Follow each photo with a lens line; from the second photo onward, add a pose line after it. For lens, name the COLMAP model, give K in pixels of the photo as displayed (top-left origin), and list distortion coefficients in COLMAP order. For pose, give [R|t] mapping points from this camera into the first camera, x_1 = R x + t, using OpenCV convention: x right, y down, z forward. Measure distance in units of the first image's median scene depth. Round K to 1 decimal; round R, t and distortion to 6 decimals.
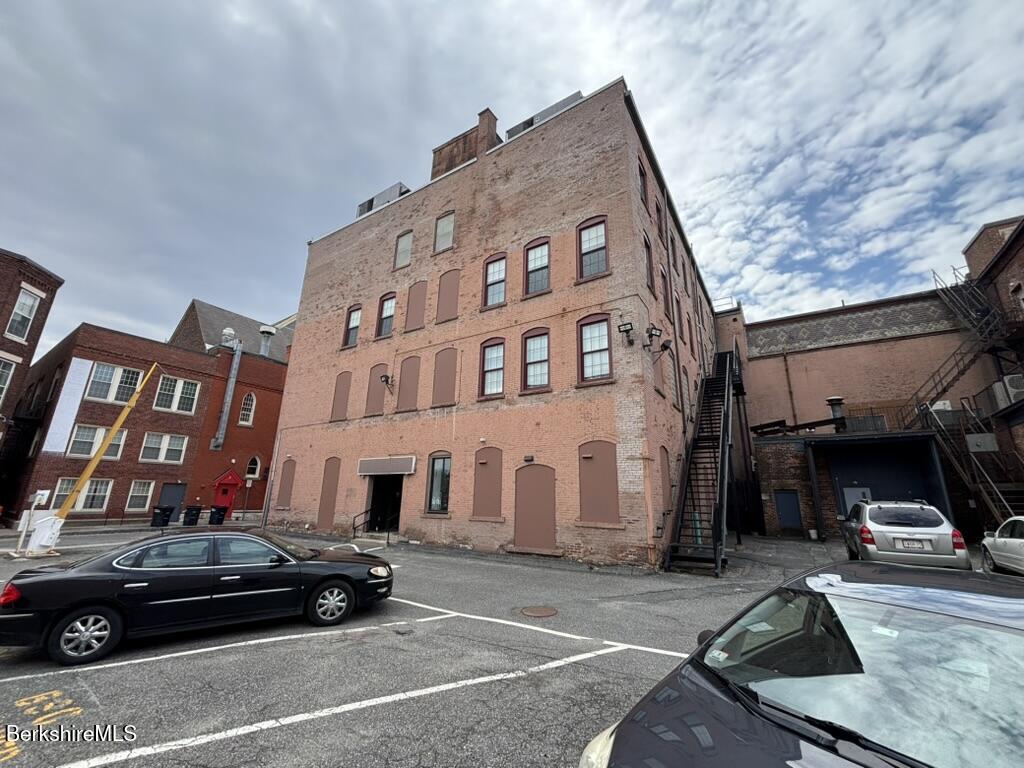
lens RADIAL K [[412.5, 0, 505.6], [0, 412.5, 384.9], [0, 0, 1]] dist [-0.004268, -0.000210]
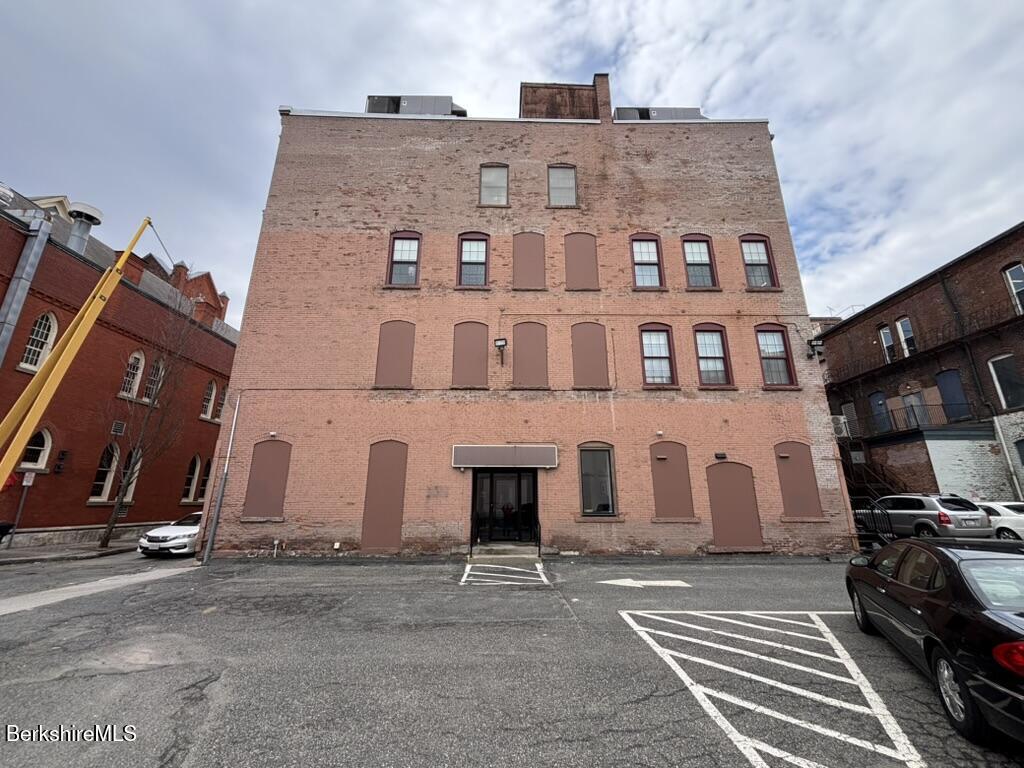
lens RADIAL K [[412.5, 0, 511.4], [0, 412.5, 386.6], [0, 0, 1]] dist [-0.004268, -0.000210]
pose [[0.829578, 0.134917, 0.541847, -0.735320], [-0.134302, 0.990096, -0.040910, 0.101764], [-0.542000, -0.038833, 0.839481, 0.374895]]
